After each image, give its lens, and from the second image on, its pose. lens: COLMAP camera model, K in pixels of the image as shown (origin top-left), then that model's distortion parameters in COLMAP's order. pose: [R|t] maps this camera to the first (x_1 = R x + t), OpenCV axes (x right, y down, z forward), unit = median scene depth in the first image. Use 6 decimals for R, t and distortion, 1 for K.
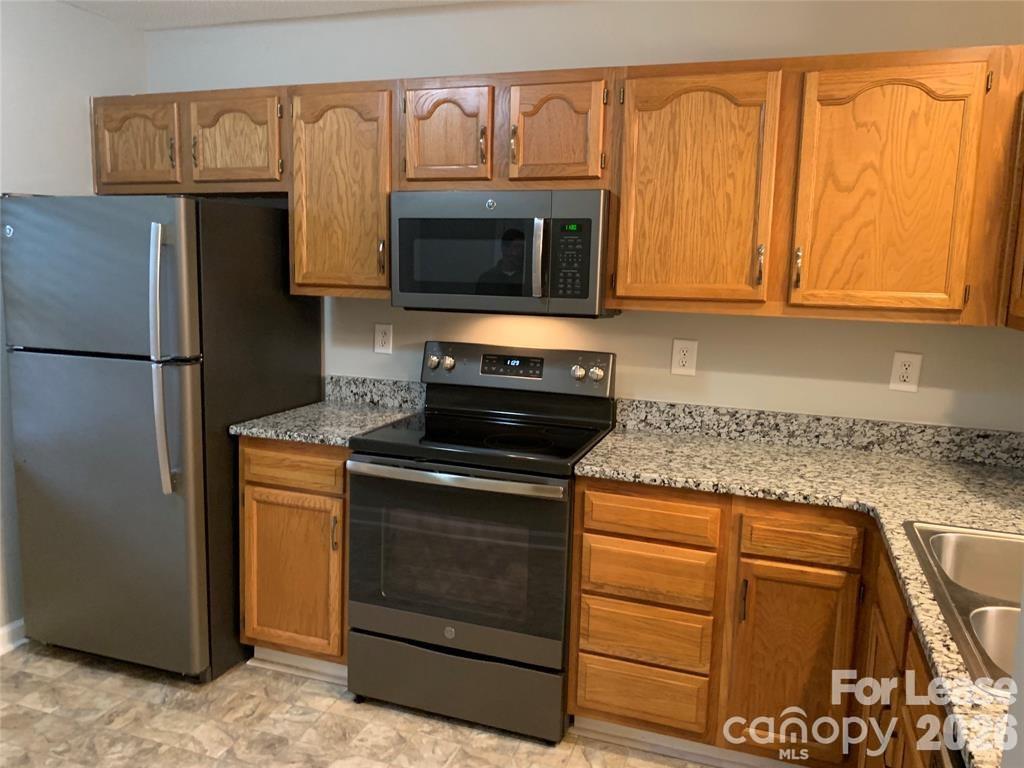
lens RADIAL K [[779.1, 0, 512.0], [0, 779.1, 384.0], [0, 0, 1]] dist [0.045802, -0.079160]
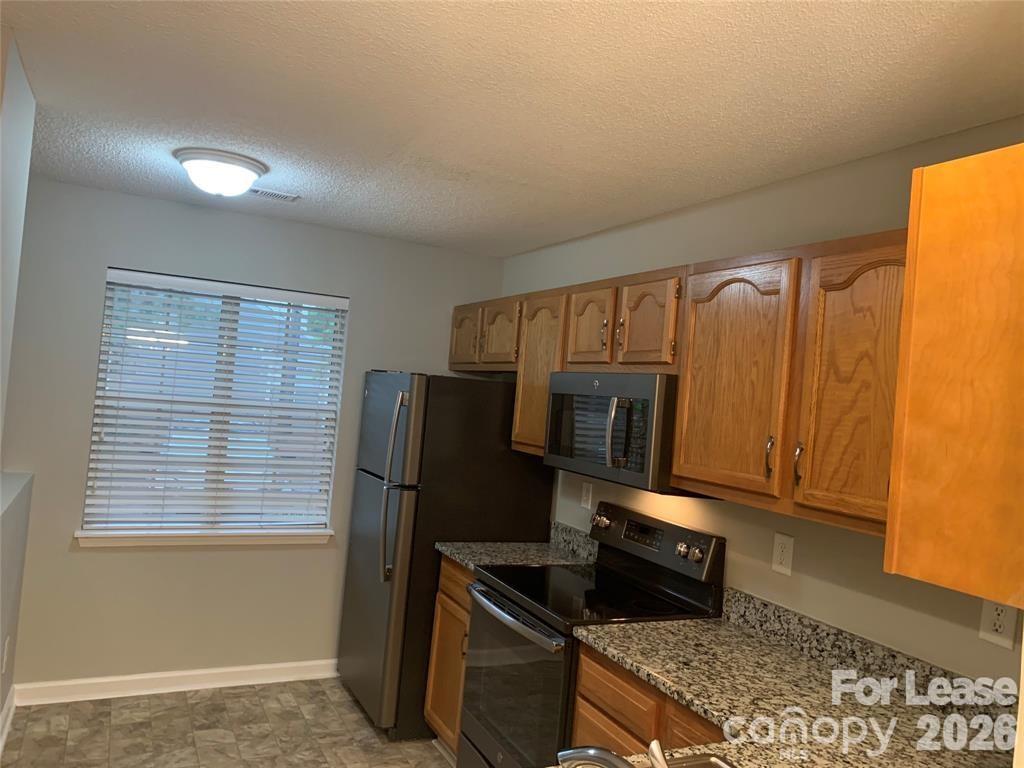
lens RADIAL K [[785.4, 0, 512.0], [0, 785.4, 384.0], [0, 0, 1]] dist [0.080334, -0.194013]
pose [[0.707136, 0.027441, -0.706545, 0.705284], [-0.176325, 0.974522, -0.138624, -0.047615], [0.684739, 0.222607, 0.693958, 0.107891]]
